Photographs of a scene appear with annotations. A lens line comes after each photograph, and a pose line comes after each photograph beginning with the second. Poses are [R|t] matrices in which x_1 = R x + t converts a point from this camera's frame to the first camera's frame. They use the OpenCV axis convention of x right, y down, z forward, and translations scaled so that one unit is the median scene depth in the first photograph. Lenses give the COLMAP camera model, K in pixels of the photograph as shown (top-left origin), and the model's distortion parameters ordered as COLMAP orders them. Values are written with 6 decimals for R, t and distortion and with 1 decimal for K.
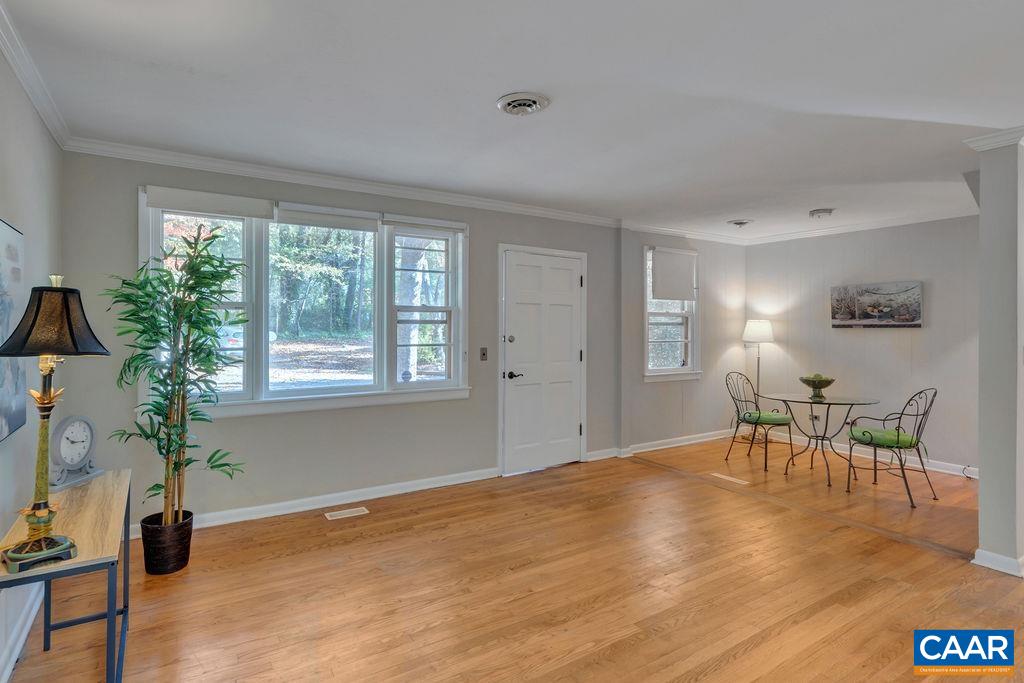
lens RADIAL K [[523.9, 0, 510.1], [0, 523.9, 331.8], [0, 0, 1]] dist [0.000850, 0.000180]
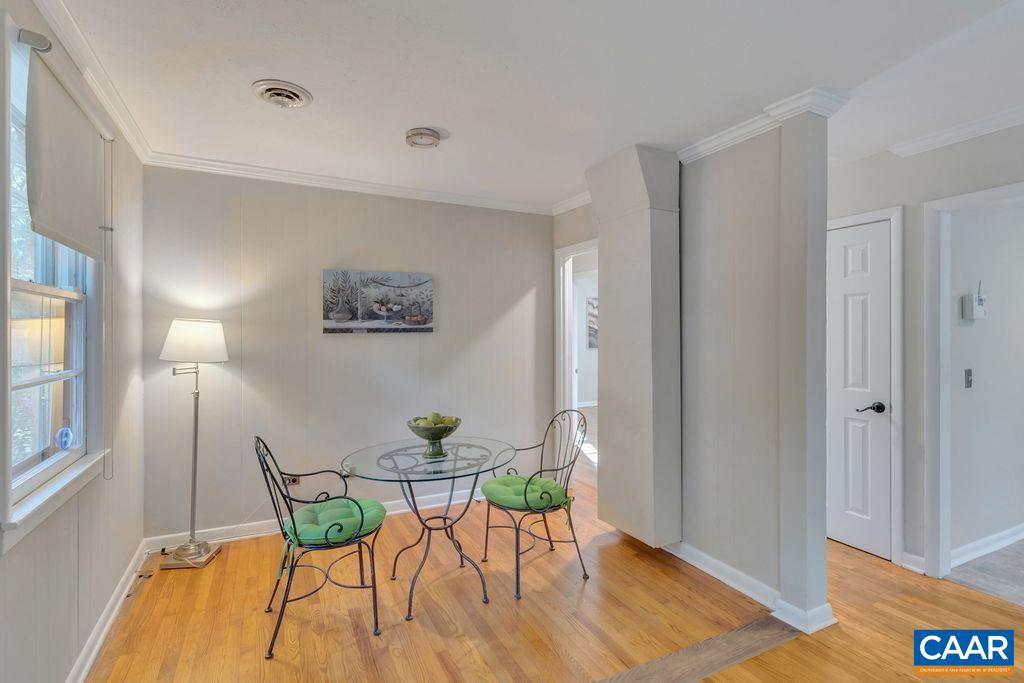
lens RADIAL K [[485.8, 0, 507.1], [0, 485.8, 331.0], [0, 0, 1]] dist [-0.000106, -0.000035]
pose [[0.119829, -0.008235, 0.992760, 0.058344], [0.009490, 0.999929, 0.007149, -0.013070], [-0.992749, 0.008565, 0.119899, 0.750682]]
